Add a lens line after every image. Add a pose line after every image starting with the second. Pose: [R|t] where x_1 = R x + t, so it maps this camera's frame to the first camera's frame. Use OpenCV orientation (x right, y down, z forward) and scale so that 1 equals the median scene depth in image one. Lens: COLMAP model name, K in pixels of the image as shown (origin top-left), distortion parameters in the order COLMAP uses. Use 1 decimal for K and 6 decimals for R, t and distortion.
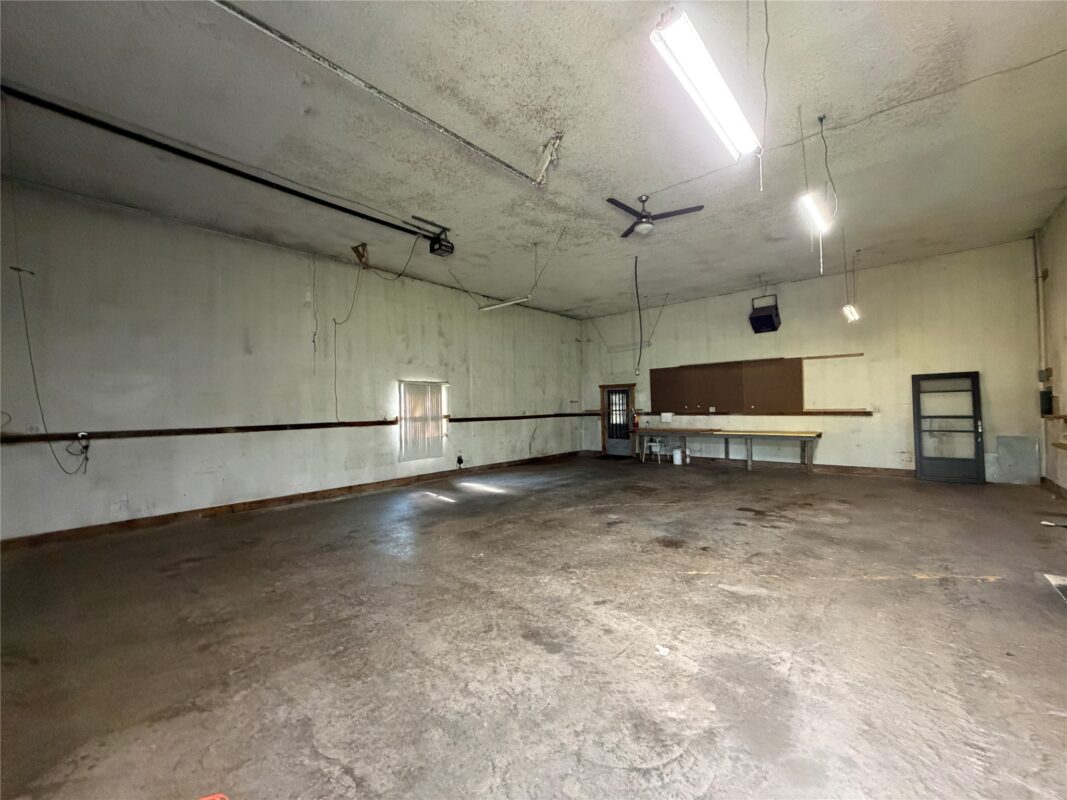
lens RADIAL K [[426.5, 0, 535.4], [0, 426.5, 400.2], [0, 0, 1]] dist [-0.002722, 0.000544]
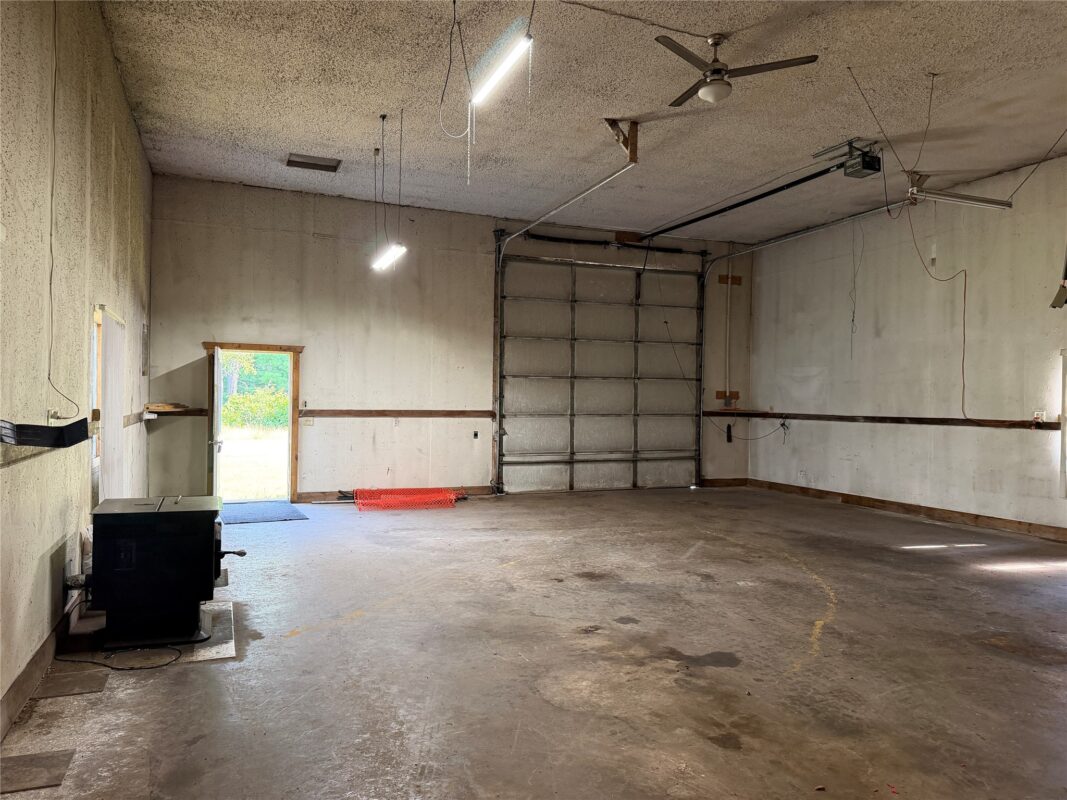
lens RADIAL K [[742.7, 0, 528.5], [0, 742.7, 407.2], [0, 0, 1]] dist [0.079143, -0.004263]
pose [[-0.442825, 0.025264, -0.896252, 1.577305], [0.011726, 0.999681, 0.022386, -0.005208], [0.896531, -0.000597, -0.442980, 1.490641]]
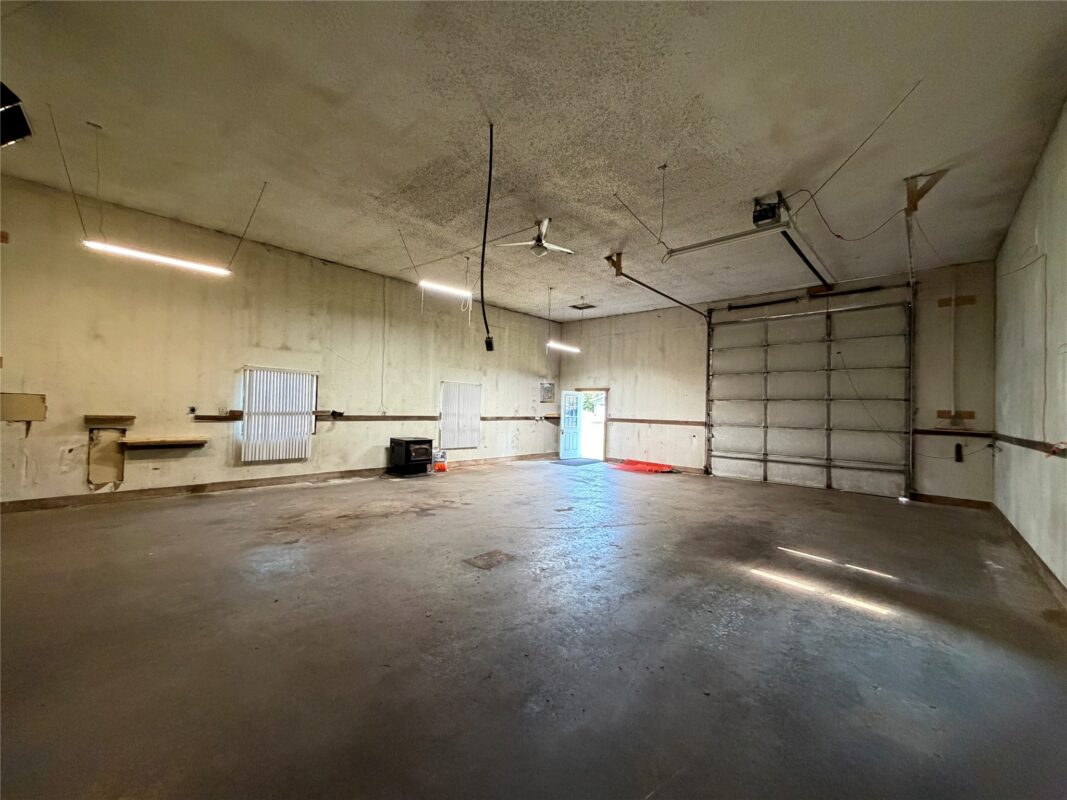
lens RADIAL K [[426.5, 0, 530.1], [0, 426.5, 400.1], [0, 0, 1]] dist [-0.002722, 0.000544]
pose [[-0.999727, -0.002680, 0.023225, 0.289229], [-0.003526, 0.999329, -0.036448, 0.030632], [-0.023112, -0.036520, -0.999066, 2.578037]]
